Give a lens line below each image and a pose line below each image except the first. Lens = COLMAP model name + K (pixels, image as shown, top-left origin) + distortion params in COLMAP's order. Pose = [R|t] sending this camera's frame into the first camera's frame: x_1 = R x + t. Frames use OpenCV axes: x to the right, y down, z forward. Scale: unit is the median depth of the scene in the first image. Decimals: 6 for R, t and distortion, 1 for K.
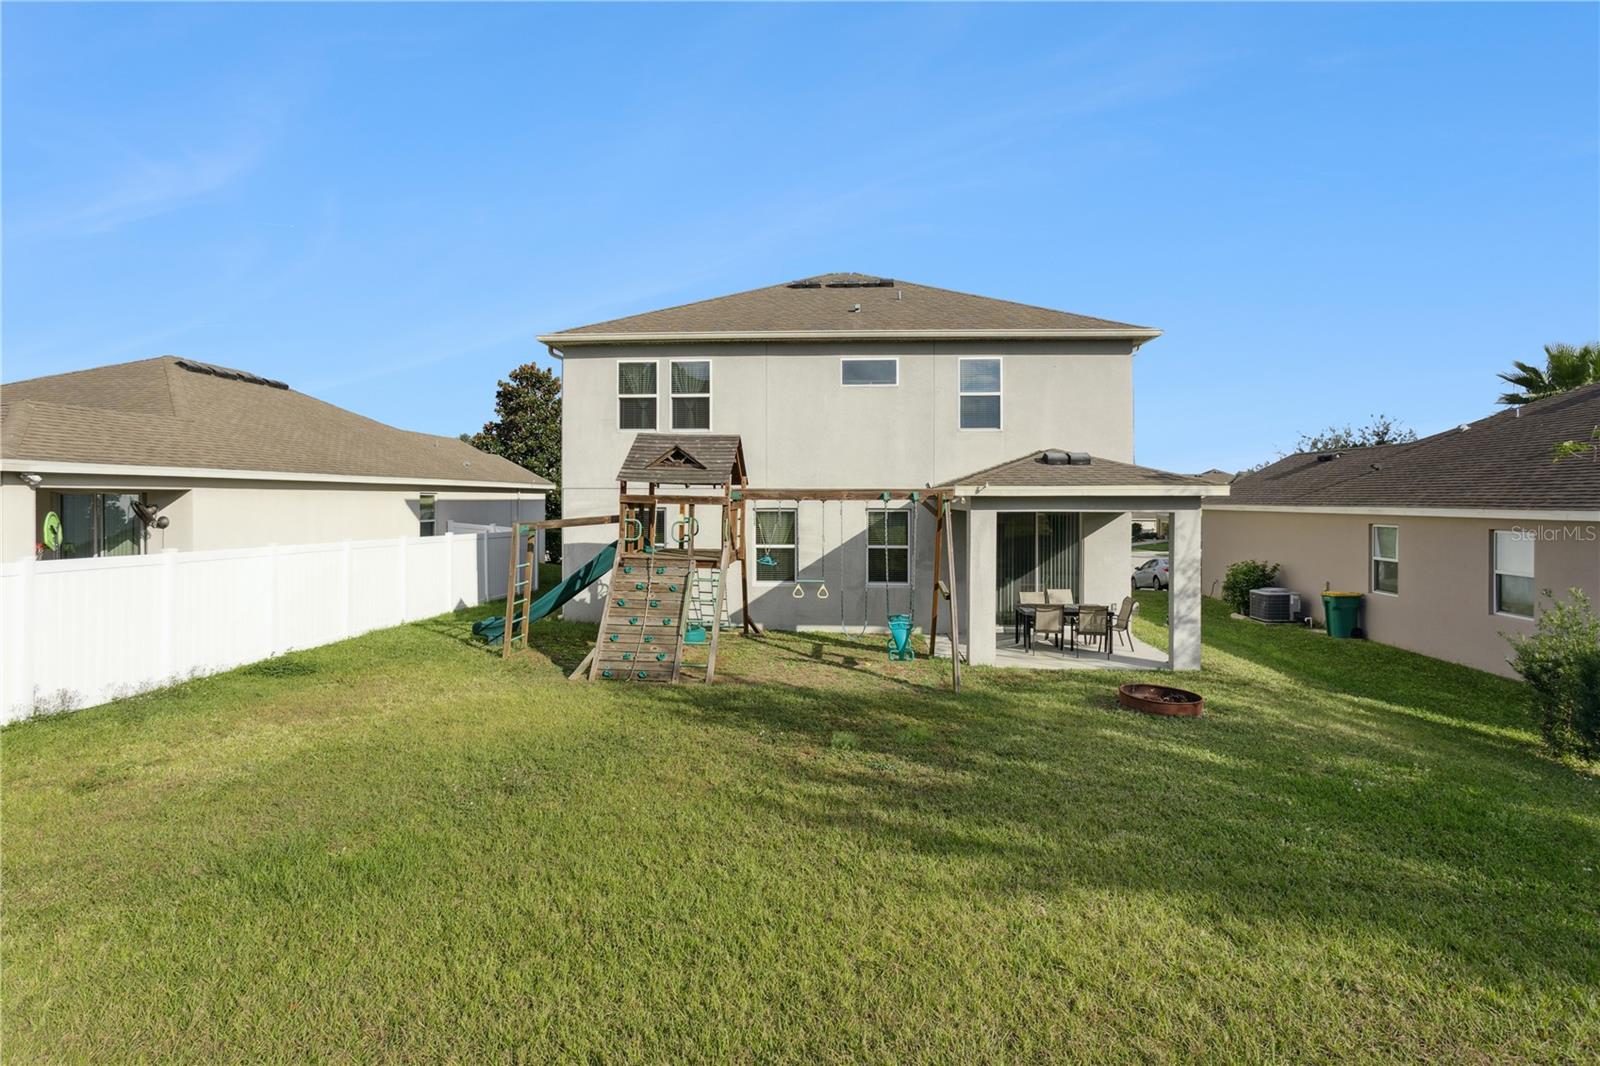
lens RADIAL K [[765.9, 0, 801.9], [0, 765.9, 515.1], [0, 0, 1]] dist [0.002171, 0.000623]
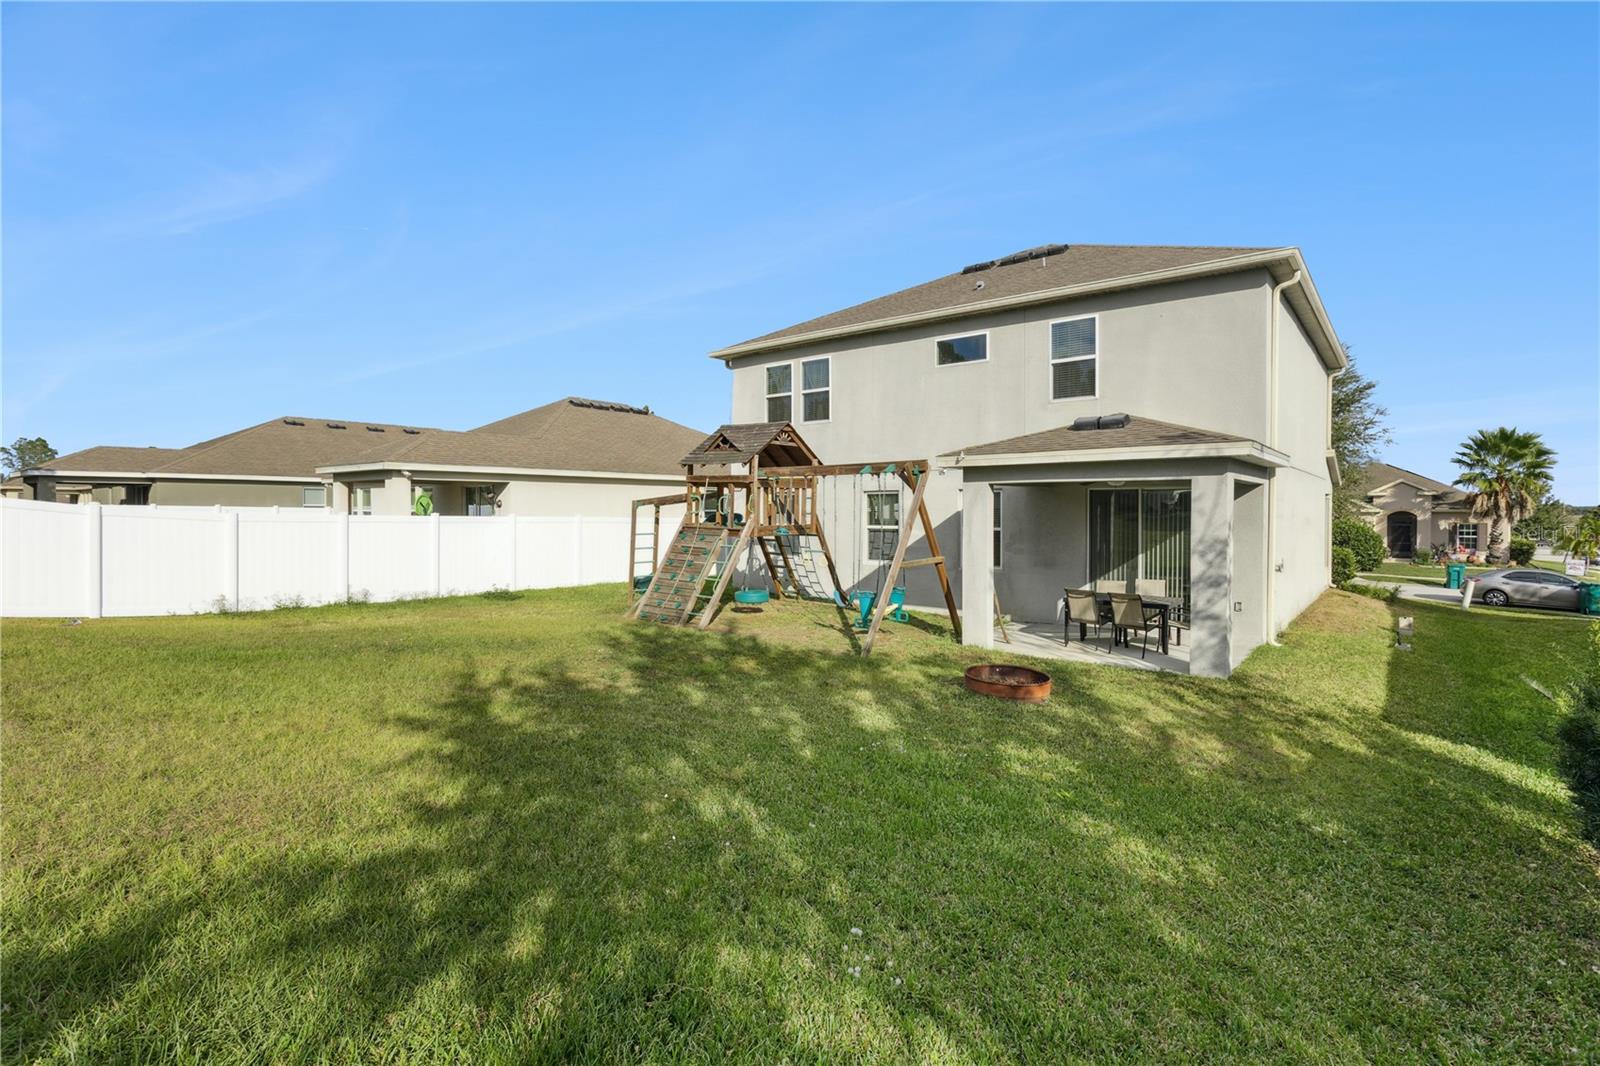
lens RADIAL K [[758.0, 0, 805.6], [0, 758.0, 532.6], [0, 0, 1]] dist [-0.002674, -0.000382]
pose [[0.818702, 0.016164, -0.573990, 0.492500], [-0.010764, 0.999860, 0.012803, 0.037402], [0.574117, -0.004303, 0.818762, 0.094038]]
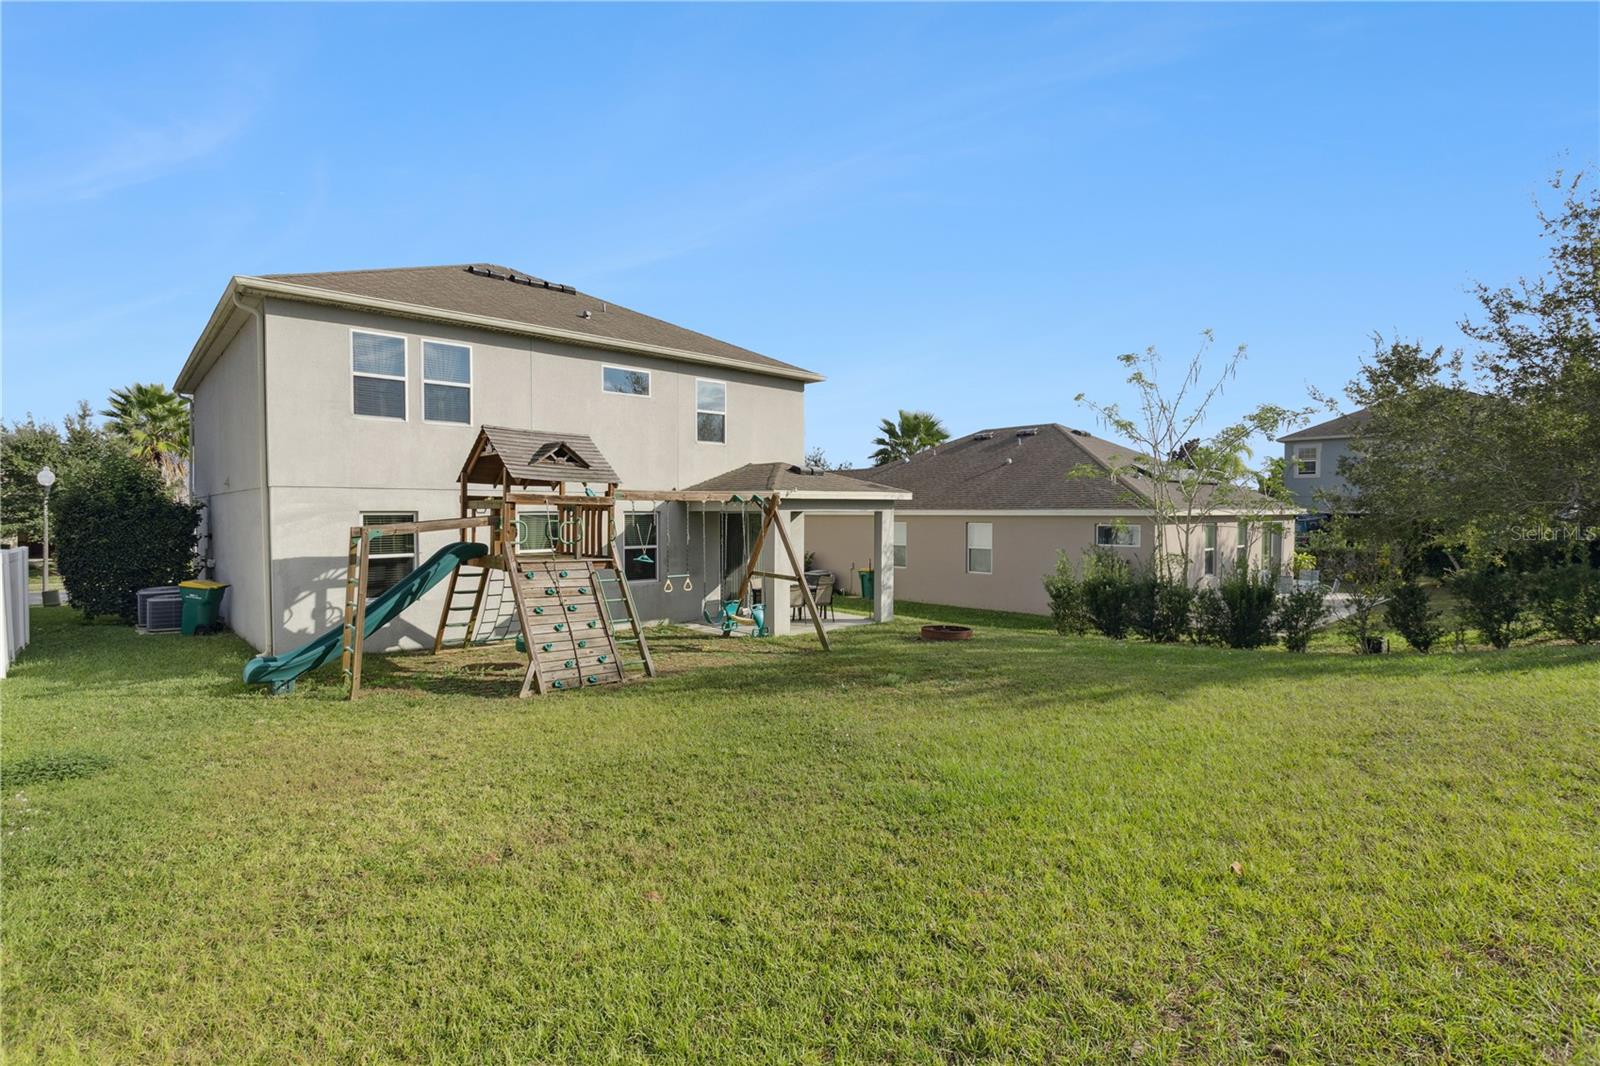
lens RADIAL K [[765.9, 0, 801.9], [0, 765.9, 515.1], [0, 0, 1]] dist [0.002171, 0.000623]
pose [[0.686426, -0.005871, 0.727176, -0.523578], [0.017470, 0.999812, -0.008419, 0.010295], [-0.726990, 0.018483, 0.686399, 0.104826]]
